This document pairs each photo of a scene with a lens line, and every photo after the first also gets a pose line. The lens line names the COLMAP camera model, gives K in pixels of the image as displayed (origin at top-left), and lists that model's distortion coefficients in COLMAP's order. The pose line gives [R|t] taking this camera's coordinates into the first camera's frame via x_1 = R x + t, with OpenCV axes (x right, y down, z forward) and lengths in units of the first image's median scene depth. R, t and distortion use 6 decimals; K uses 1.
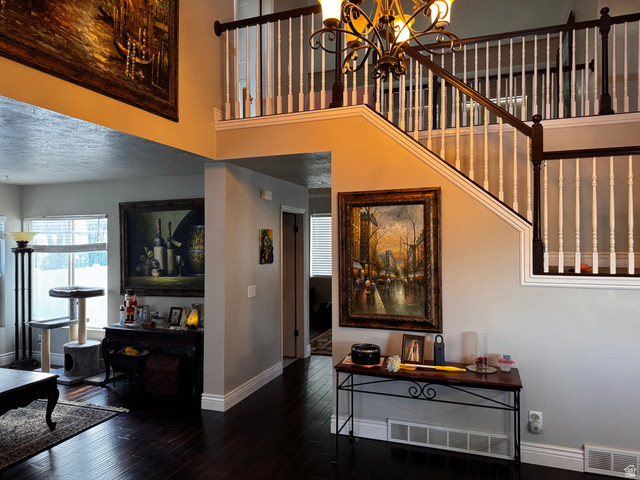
lens RADIAL K [[445.0, 0, 324.2], [0, 445.0, 242.4], [0, 0, 1]] dist [0.040134, -0.052600]
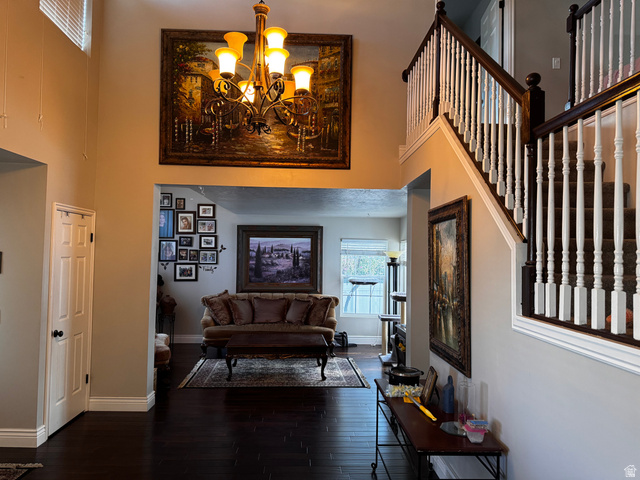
lens RADIAL K [[445.0, 0, 324.2], [0, 445.0, 242.4], [0, 0, 1]] dist [0.040134, -0.052600]
pose [[0.387083, -0.021415, -0.921796, 0.952655], [-0.014891, 0.999455, -0.029472, -0.011924], [0.921925, 0.025134, 0.386553, 0.470724]]
